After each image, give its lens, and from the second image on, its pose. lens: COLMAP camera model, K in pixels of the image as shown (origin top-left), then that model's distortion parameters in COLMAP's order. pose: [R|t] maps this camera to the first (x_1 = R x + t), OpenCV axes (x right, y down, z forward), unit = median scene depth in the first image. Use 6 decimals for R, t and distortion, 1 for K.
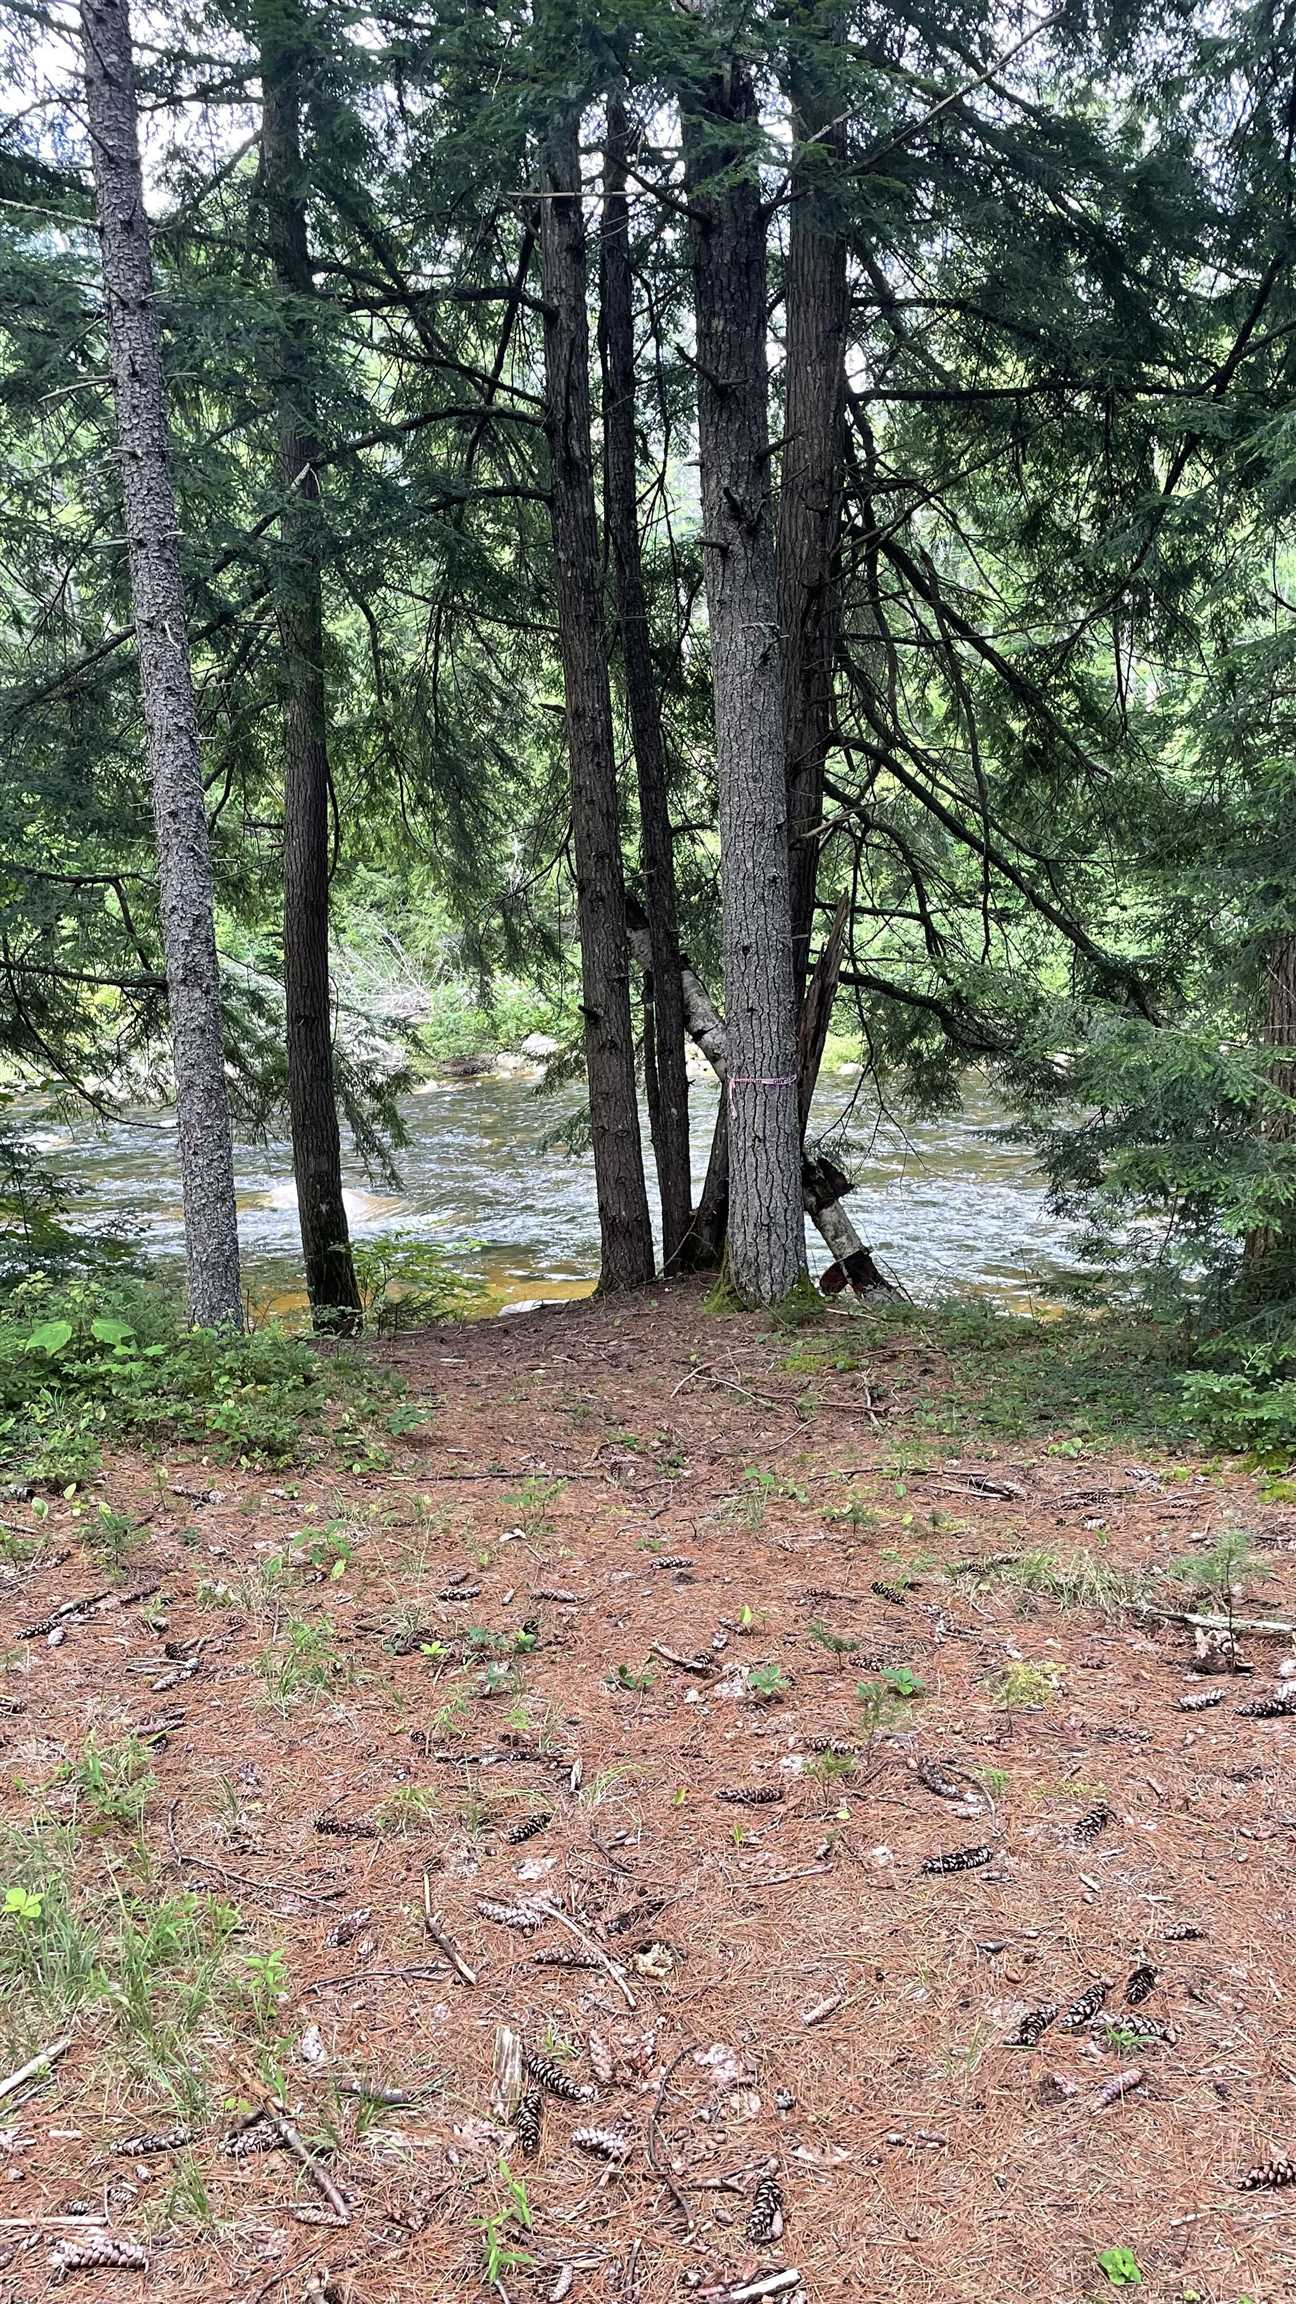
lens RADIAL K [[1814.0, 0, 653.9], [0, 1814.0, 1138.7], [0, 0, 1]] dist [0.100526, -0.100554]
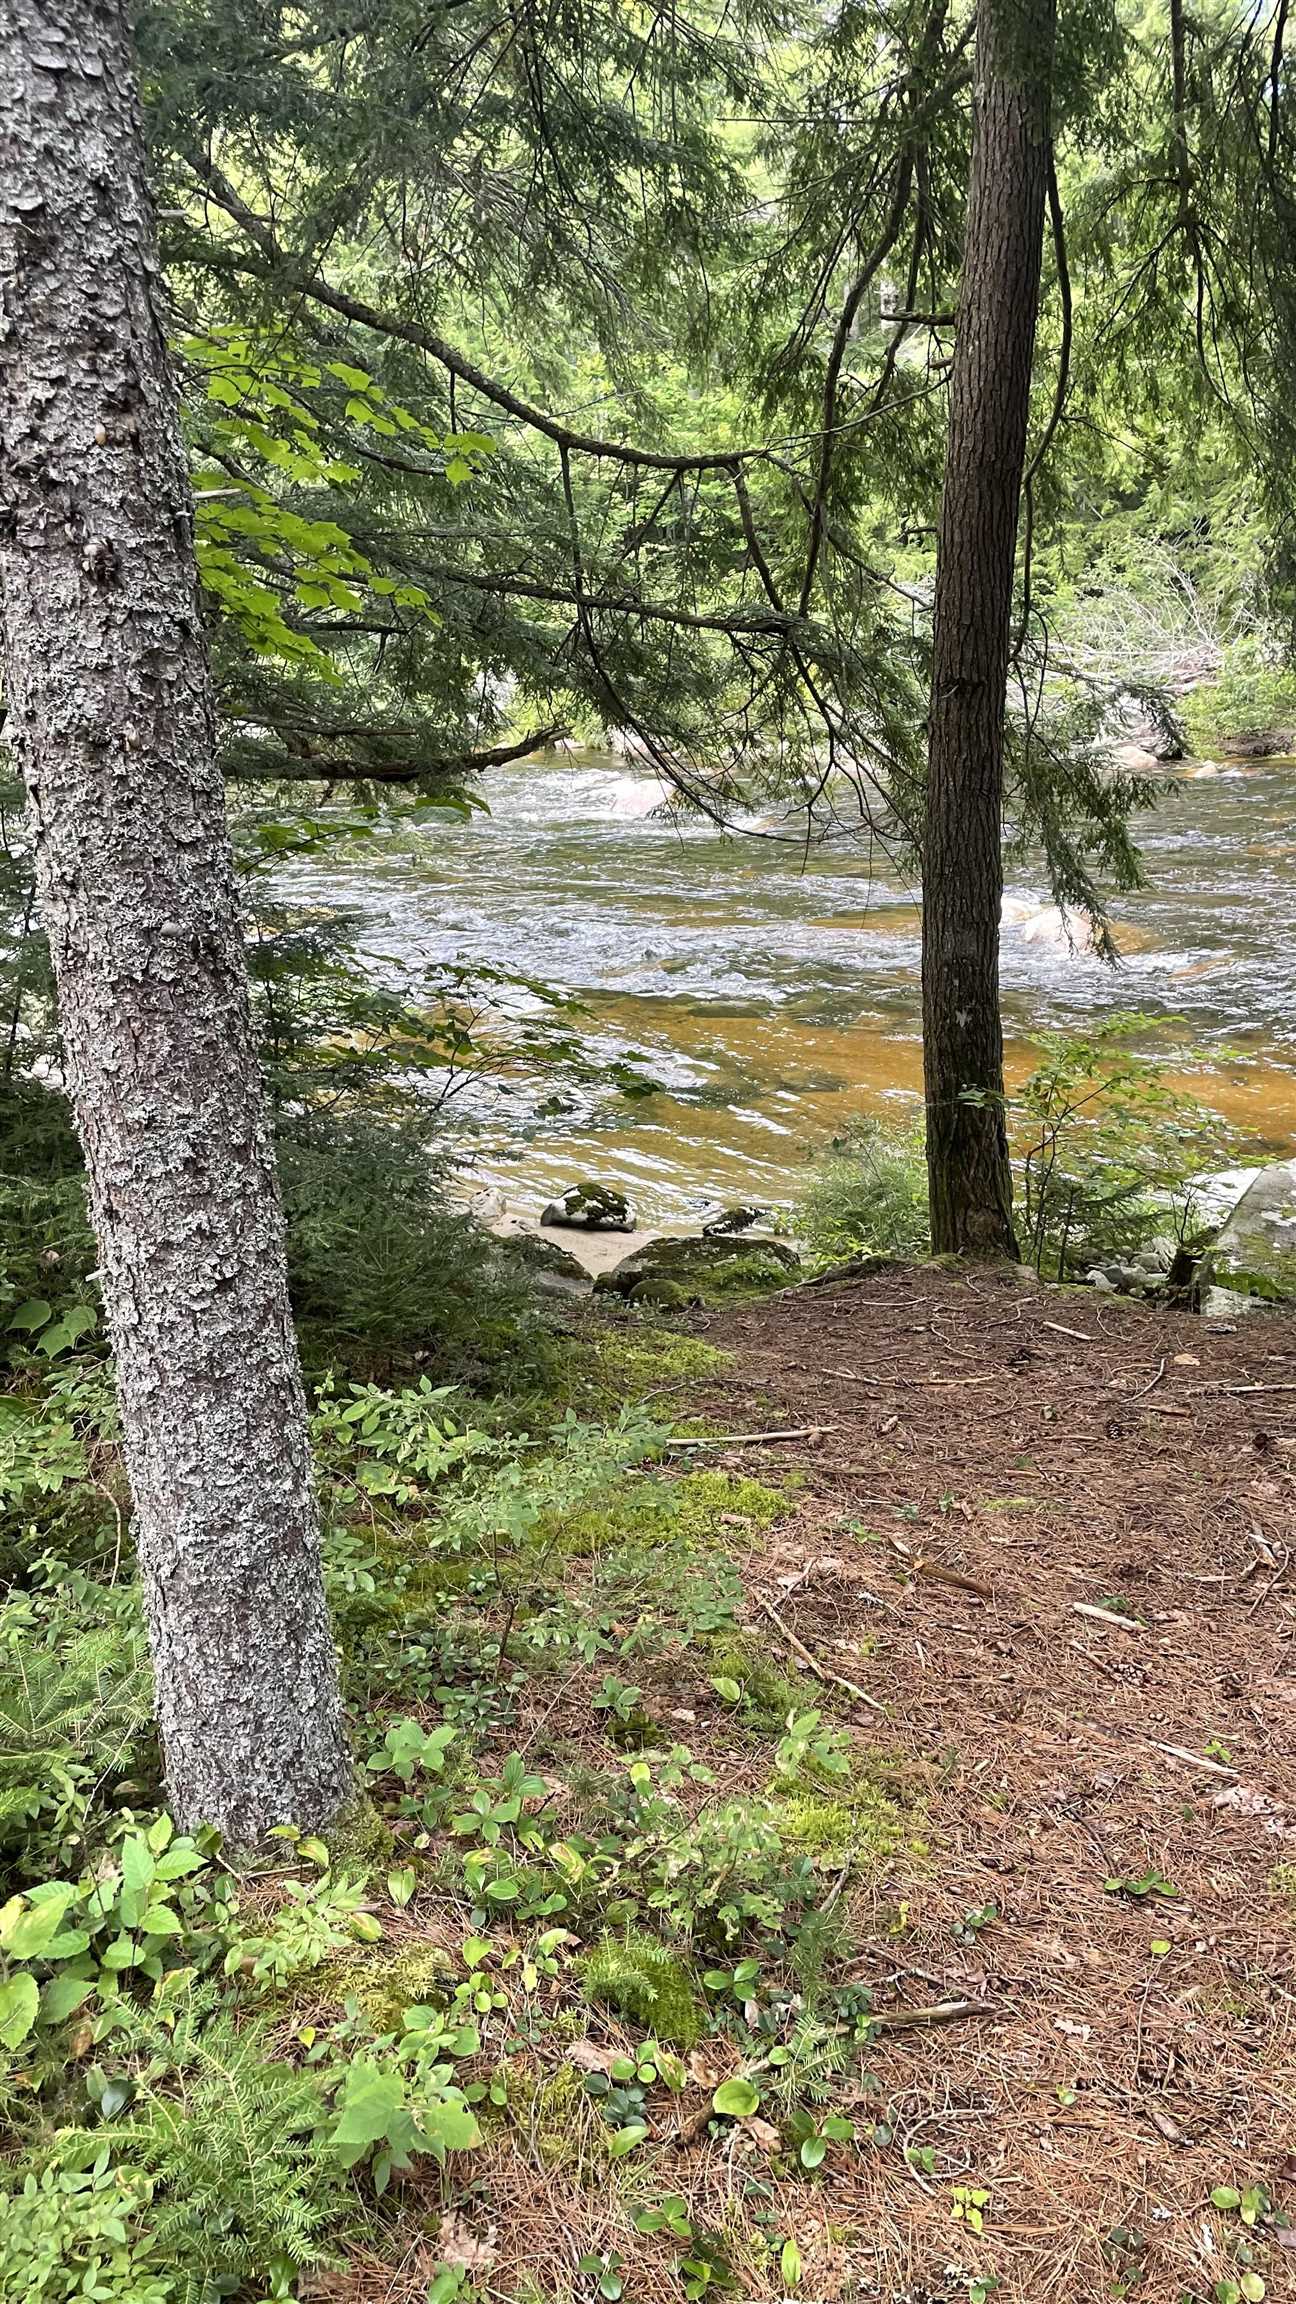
lens RADIAL K [[1814.0, 0, 626.5], [0, 1814.0, 1140.8], [0, 0, 1]] dist [0.100526, -0.100554]
pose [[0.908977, 0.124214, -0.397910, -0.030640], [-0.050357, 0.980301, 0.190982, -0.022898], [0.413794, -0.153561, 0.897326, 0.318426]]
